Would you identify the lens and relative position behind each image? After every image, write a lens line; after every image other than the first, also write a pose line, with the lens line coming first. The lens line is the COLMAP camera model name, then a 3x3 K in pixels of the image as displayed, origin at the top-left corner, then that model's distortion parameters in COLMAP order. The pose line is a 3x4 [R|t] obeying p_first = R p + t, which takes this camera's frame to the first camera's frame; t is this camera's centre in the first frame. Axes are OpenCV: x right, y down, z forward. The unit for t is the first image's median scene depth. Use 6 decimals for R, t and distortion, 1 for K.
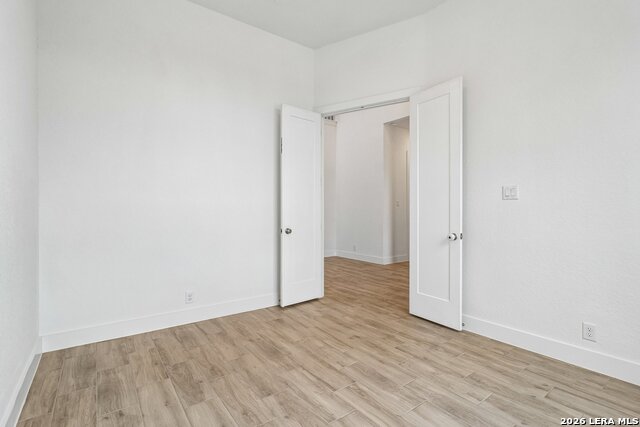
lens RADIAL K [[304.0, 0, 320.0], [0, 304.0, 212.3], [0, 0, 1]] dist [-0.000081, -0.000078]
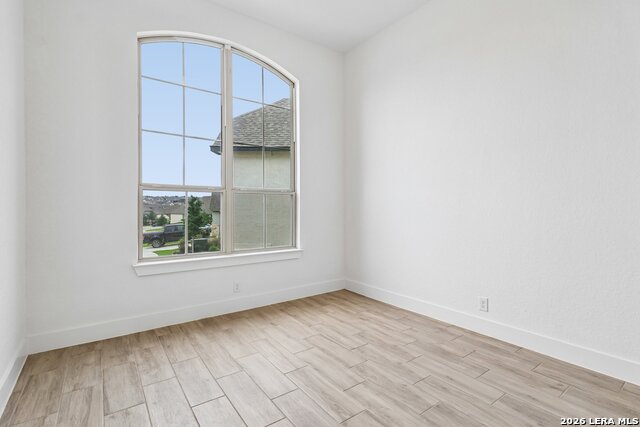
lens RADIAL K [[304.0, 0, 320.7], [0, 304.0, 211.3], [0, 0, 1]] dist [-0.000081, -0.000078]
pose [[-0.999978, 0.000652, 0.006595, 0.185485], [0.000706, 0.999967, 0.008105, 0.002704], [-0.006589, 0.008109, -0.999945, 1.977955]]
